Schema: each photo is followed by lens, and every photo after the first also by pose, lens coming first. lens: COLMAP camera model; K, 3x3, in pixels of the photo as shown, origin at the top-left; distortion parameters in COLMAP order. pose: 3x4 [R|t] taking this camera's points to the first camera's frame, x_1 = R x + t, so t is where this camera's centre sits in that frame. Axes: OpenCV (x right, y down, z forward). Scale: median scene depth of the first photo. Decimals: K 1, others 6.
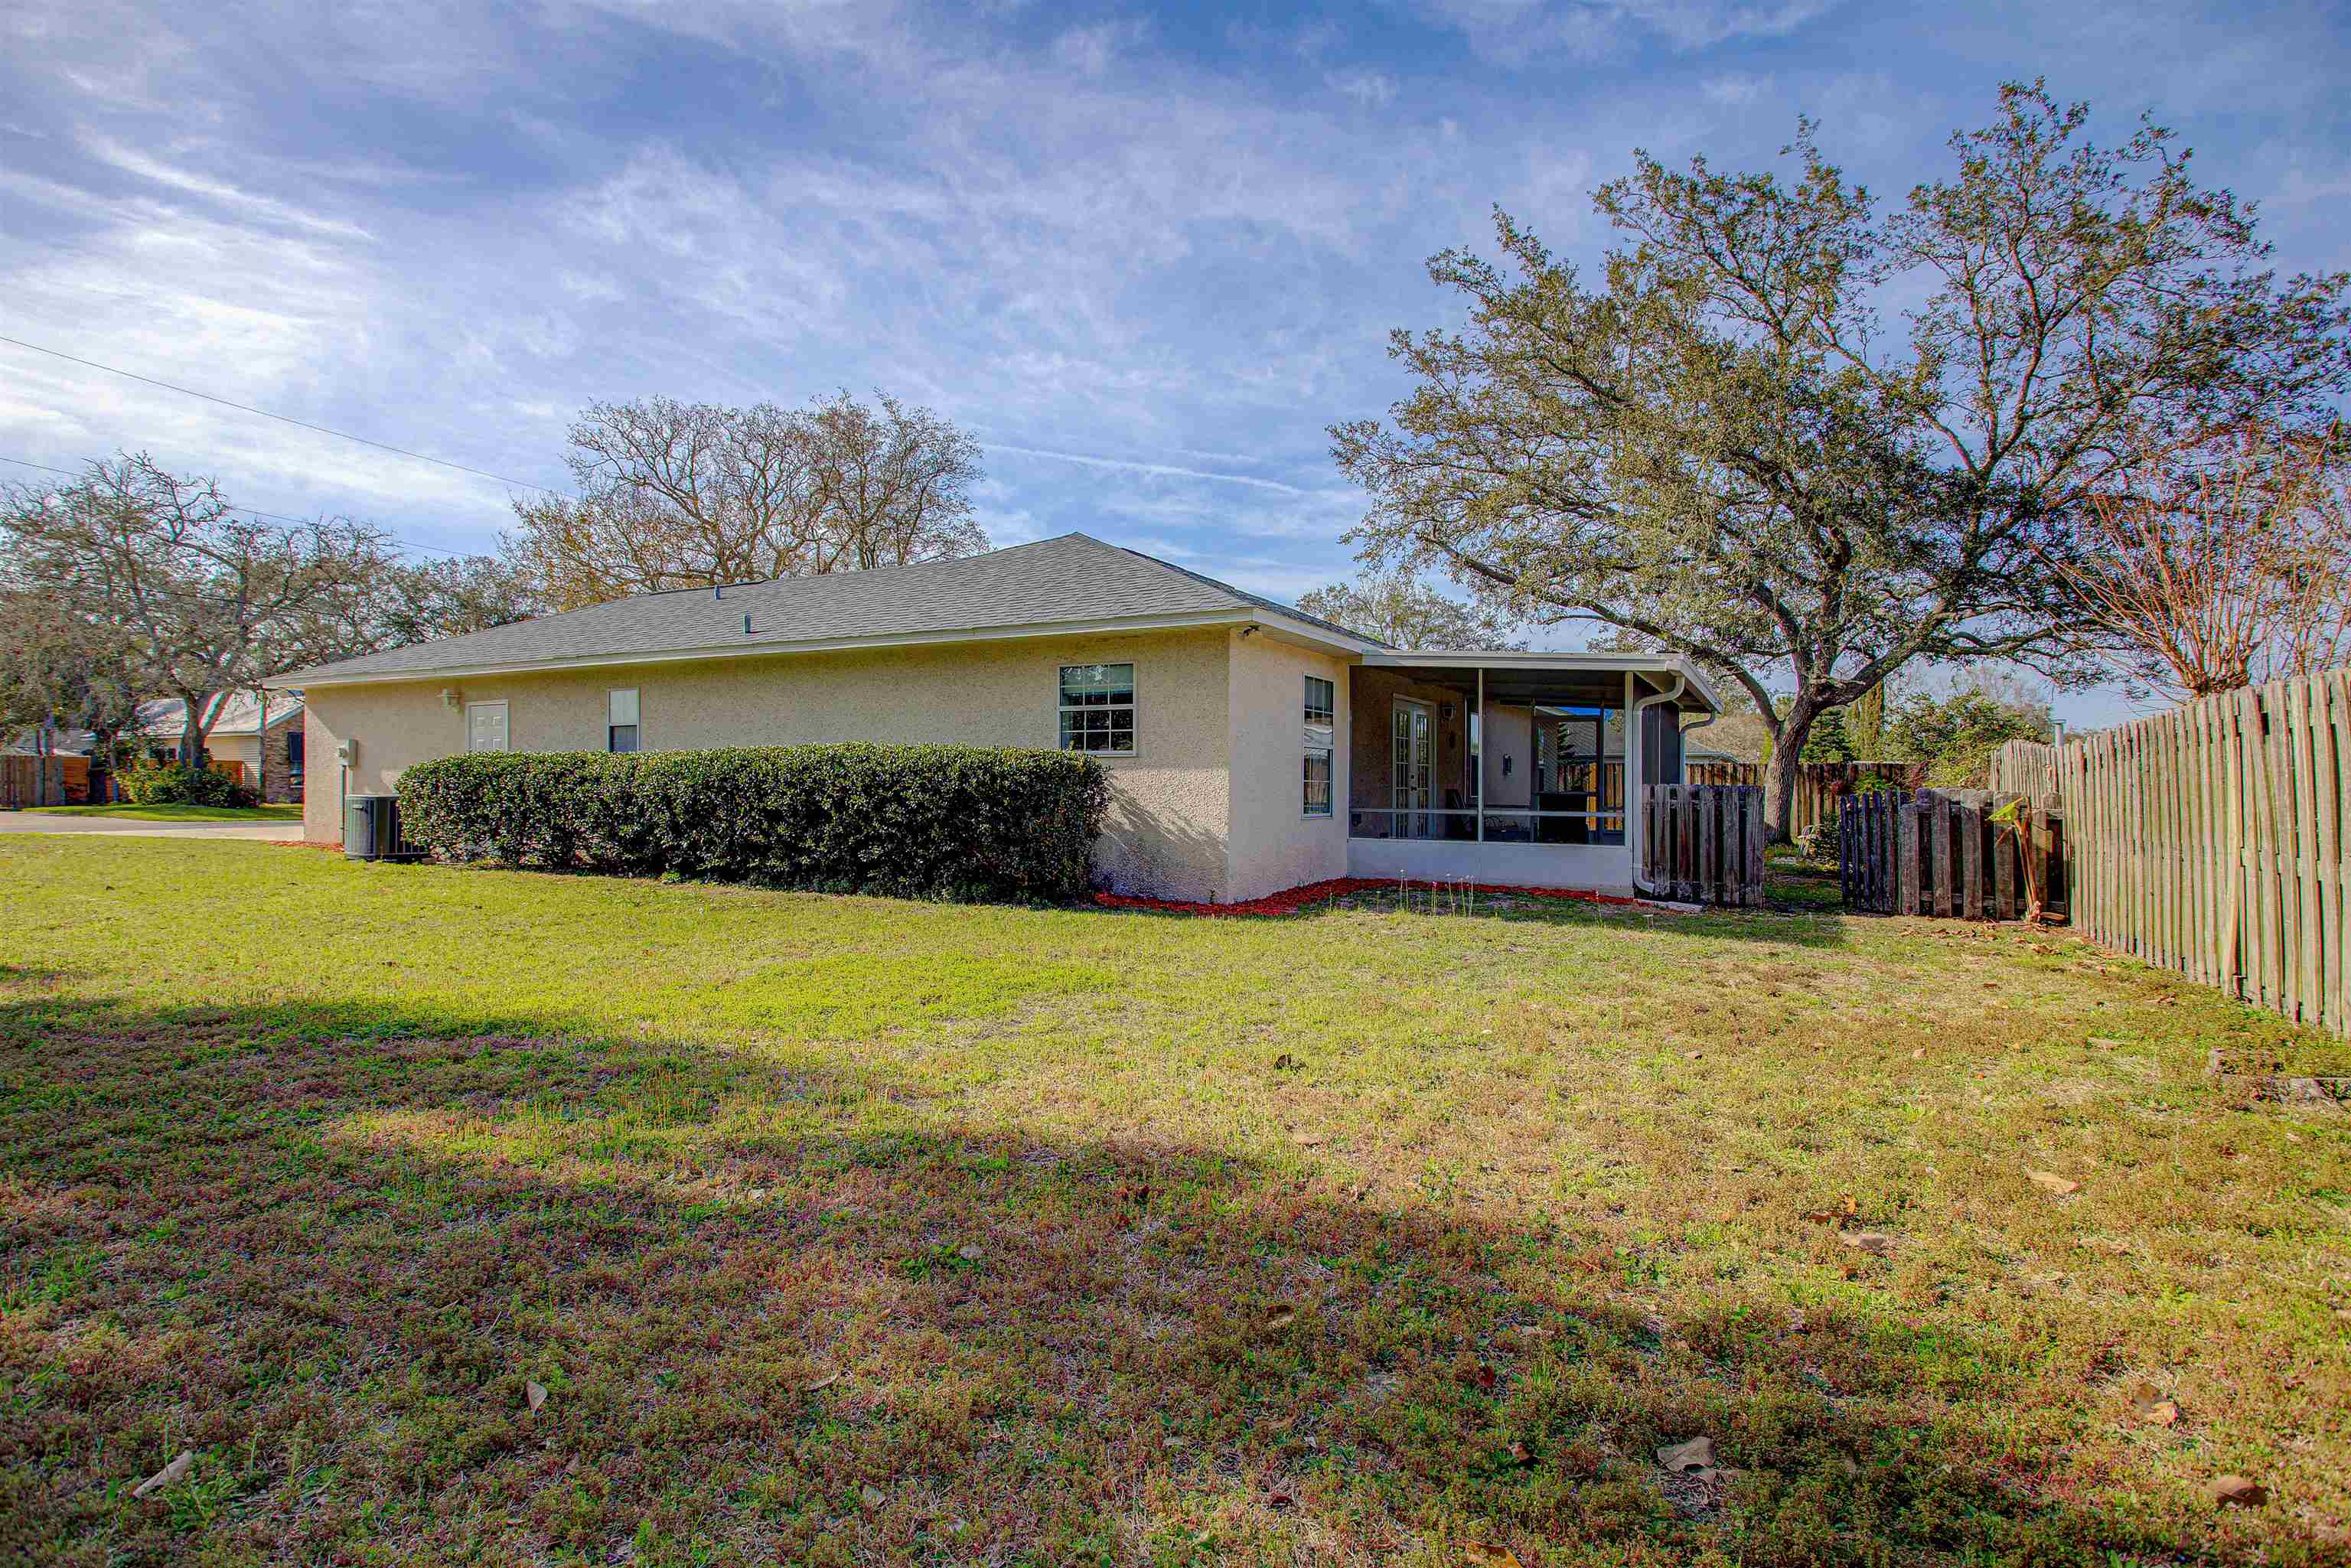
lens RADIAL K [[1203.6, 0, 1187.1], [0, 1203.6, 780.1], [0, 0, 1]] dist [-0.012289, 0.000208]
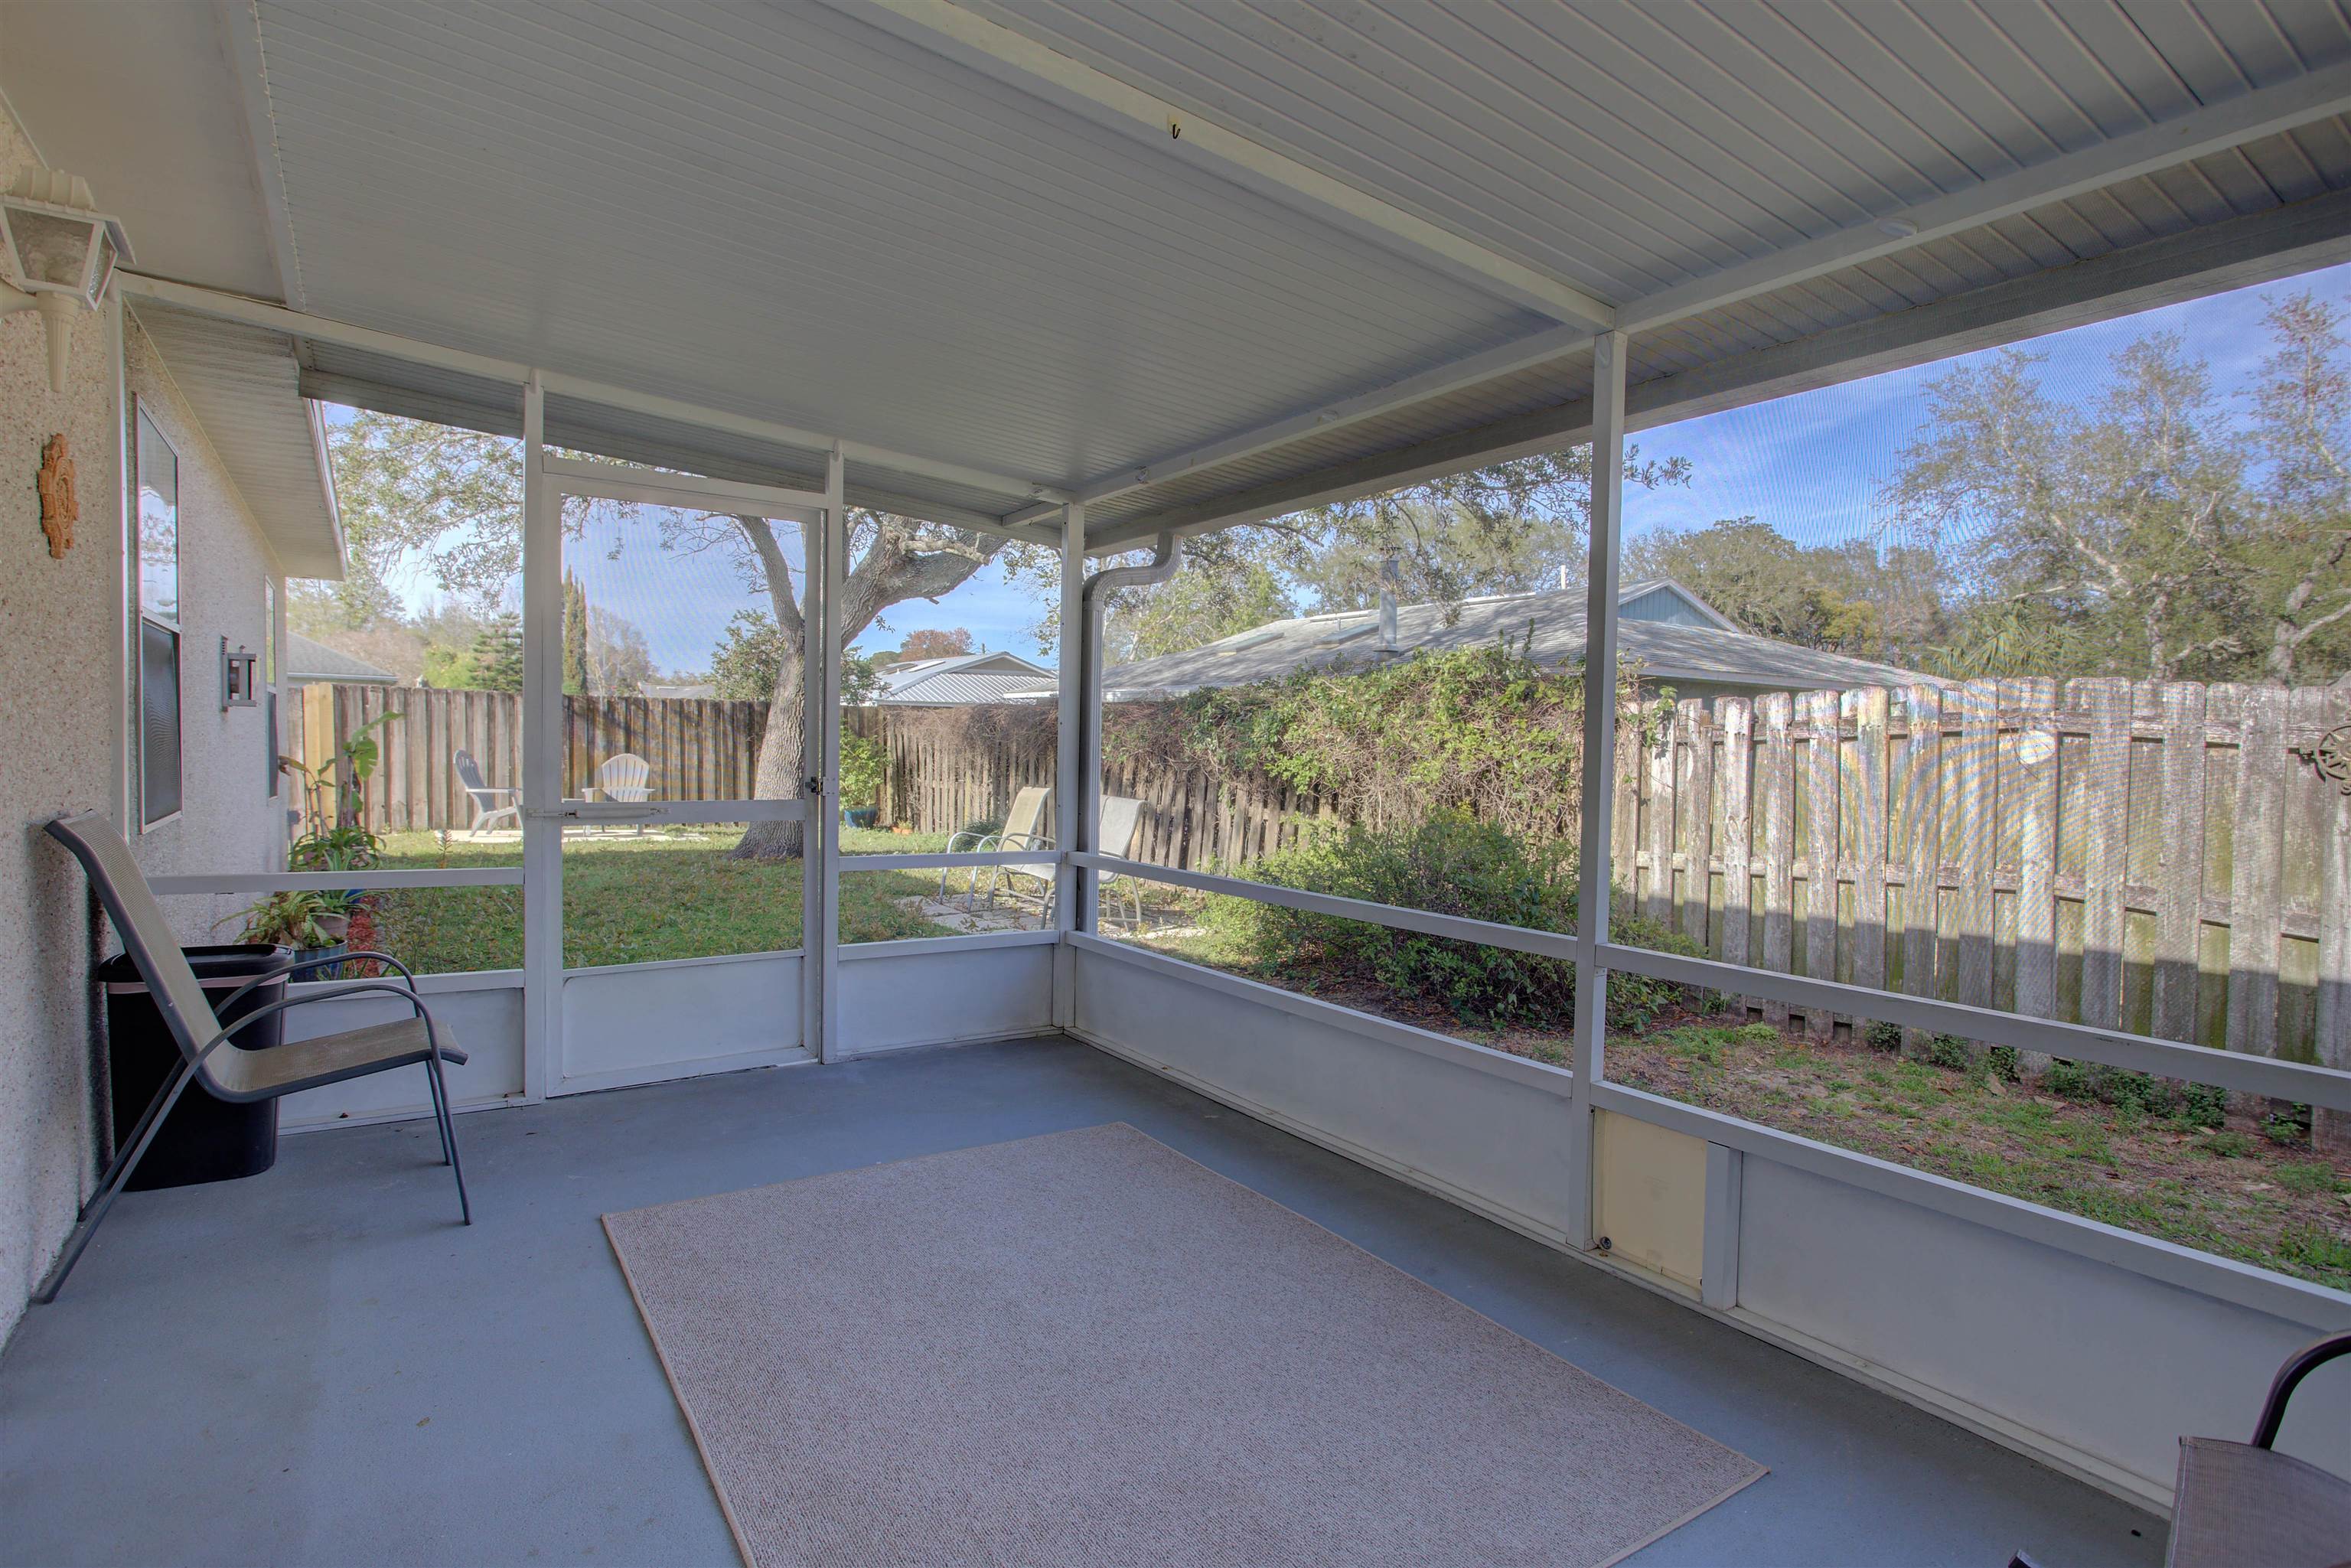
lens RADIAL K [[1203.6, 0, 1187.1], [0, 1203.6, 780.1], [0, 0, 1]] dist [-0.012289, 0.000208]
pose [[0.472742, -0.020164, 0.880970, 0.060264], [-0.024100, 0.999068, 0.035799, -0.000960], [-0.880871, -0.038155, 0.471815, 0.339847]]
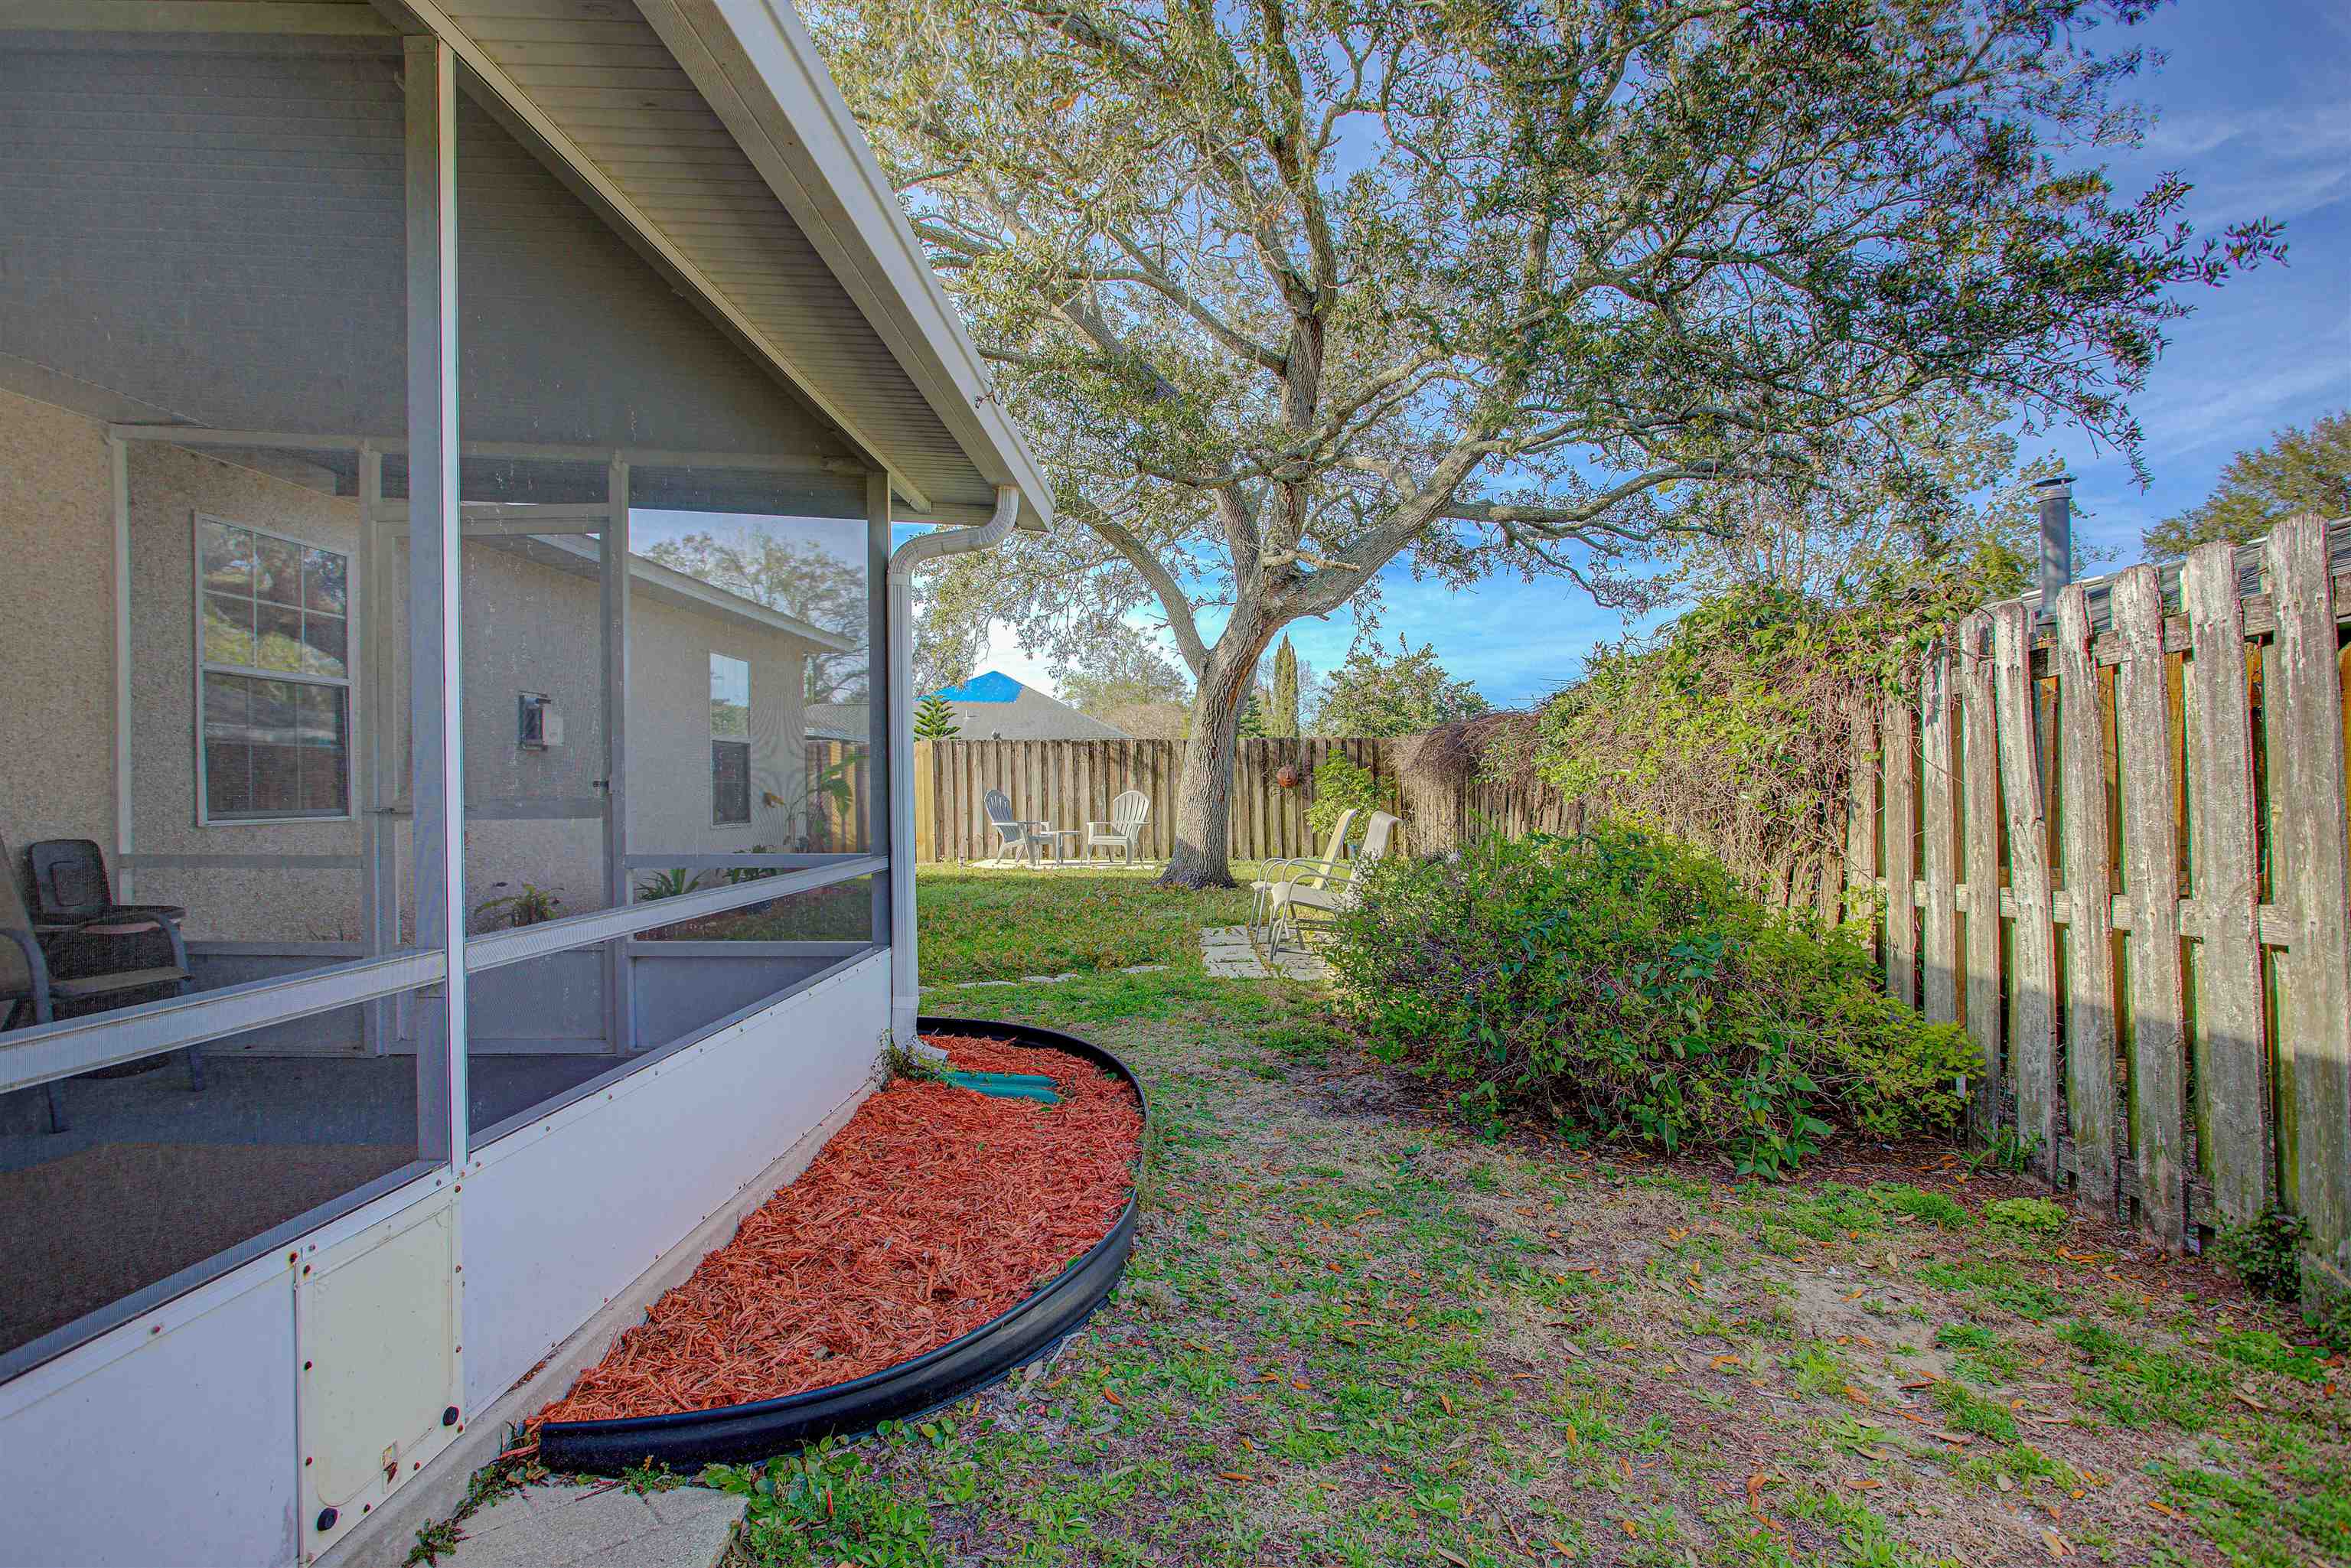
lens RADIAL K [[1203.6, 0, 1187.1], [0, 1203.6, 780.1], [0, 0, 1]] dist [-0.012289, 0.000208]
pose [[0.902461, -0.008610, 0.430686, 0.145119], [0.009419, 0.999956, 0.000255, 0.004735], [-0.430669, 0.003827, 0.902502, 0.295888]]
